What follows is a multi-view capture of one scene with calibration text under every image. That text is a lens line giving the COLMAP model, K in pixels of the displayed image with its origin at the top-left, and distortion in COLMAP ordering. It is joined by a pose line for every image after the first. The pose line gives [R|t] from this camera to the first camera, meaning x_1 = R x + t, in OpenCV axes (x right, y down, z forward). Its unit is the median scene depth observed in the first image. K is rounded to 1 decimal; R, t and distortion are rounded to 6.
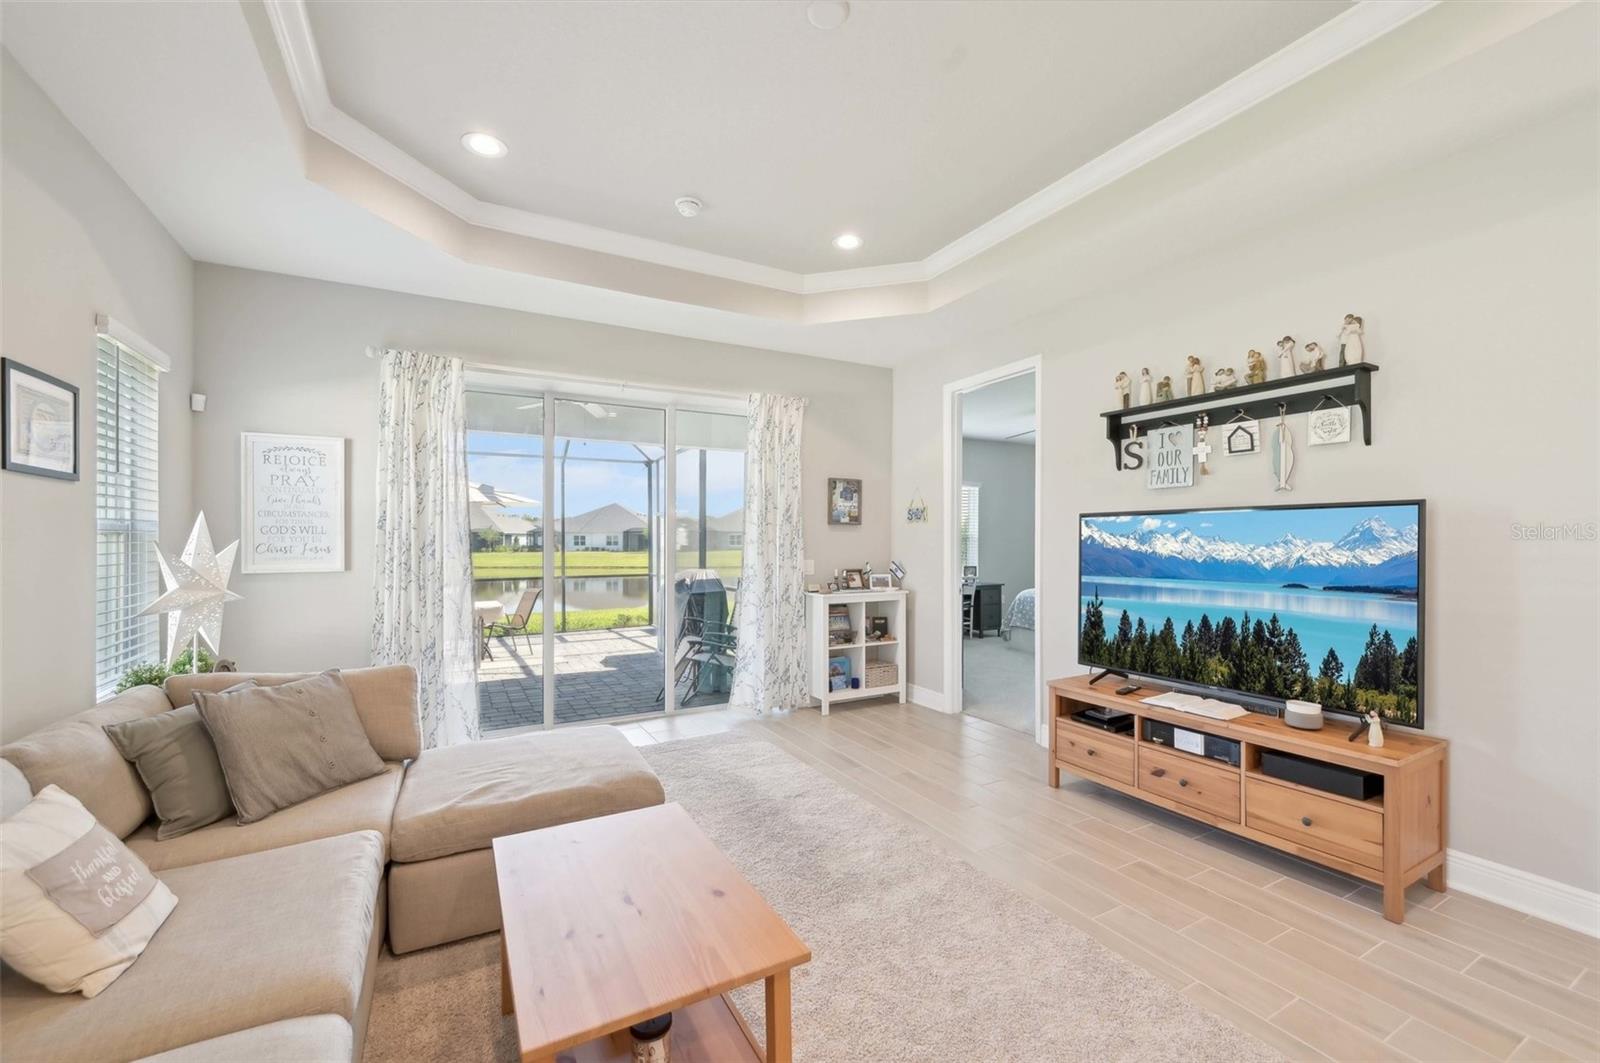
lens RADIAL K [[646.1, 0, 791.7], [0, 646.1, 531.6], [0, 0, 1]] dist [-0.000310, 0.000100]
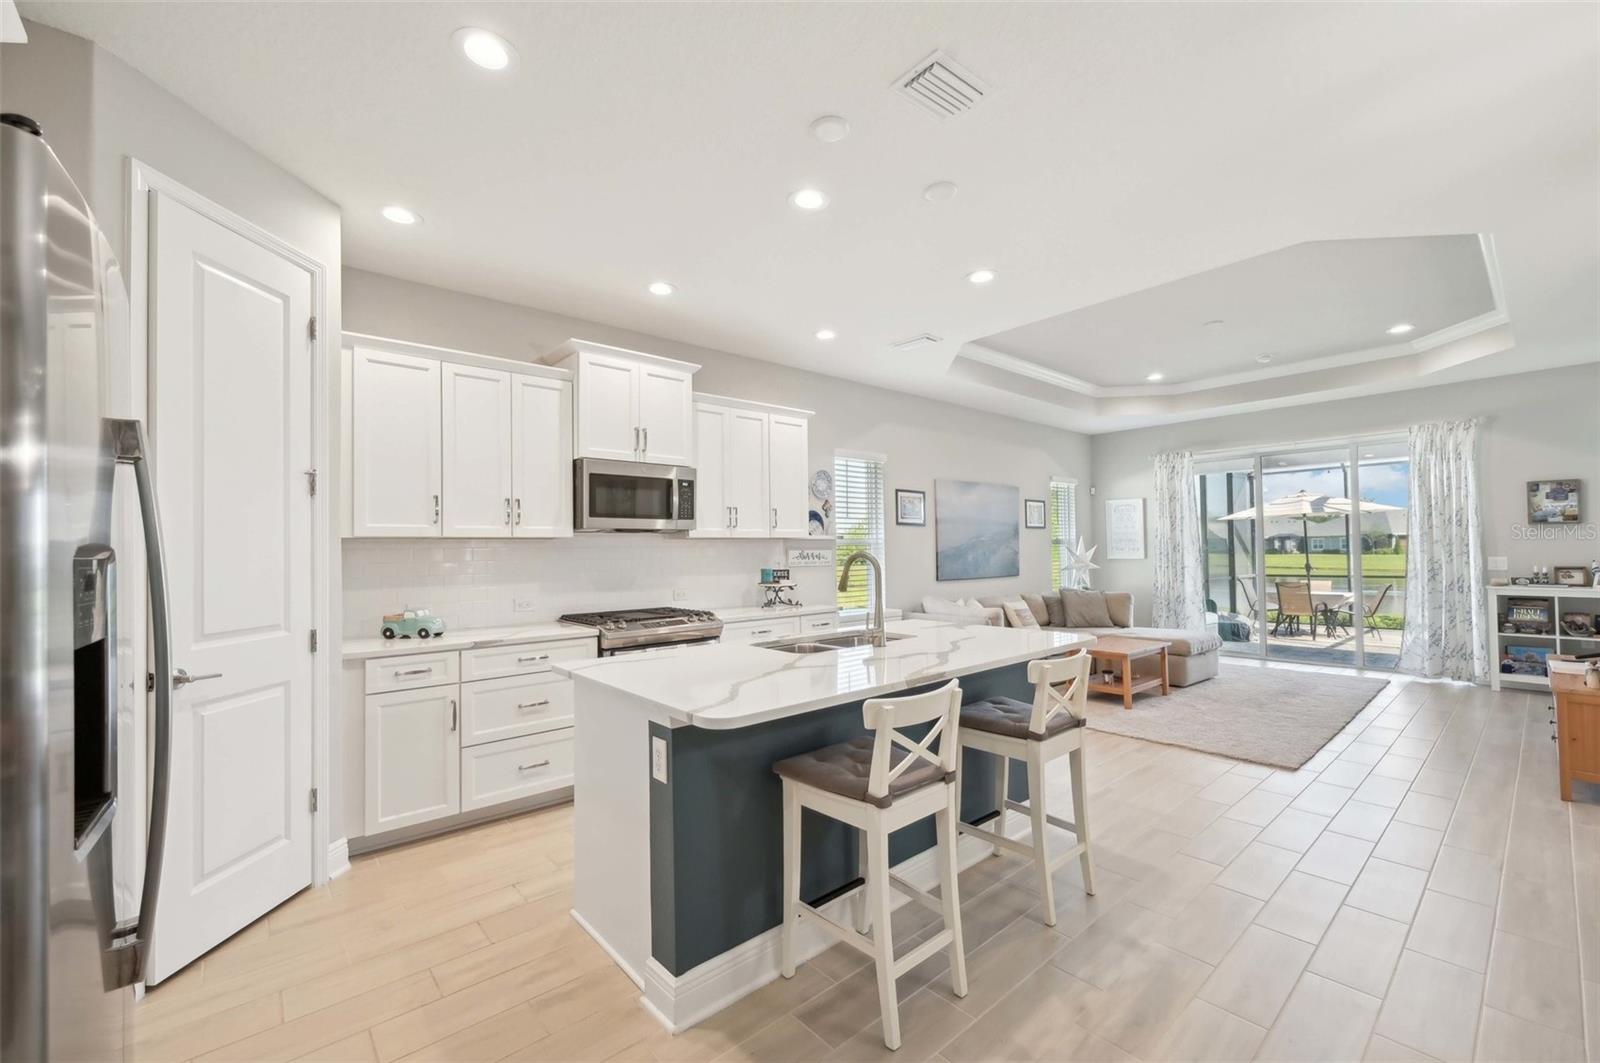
lens RADIAL K [[646.1, 0, 803.4], [0, 646.1, 542.6], [0, 0, 1]] dist [-0.000310, 0.000100]
pose [[0.198046, -0.012713, -0.980110, 1.210893], [0.028854, 0.999558, -0.007135, -0.011445], [0.979768, -0.026867, 0.198326, -0.561975]]
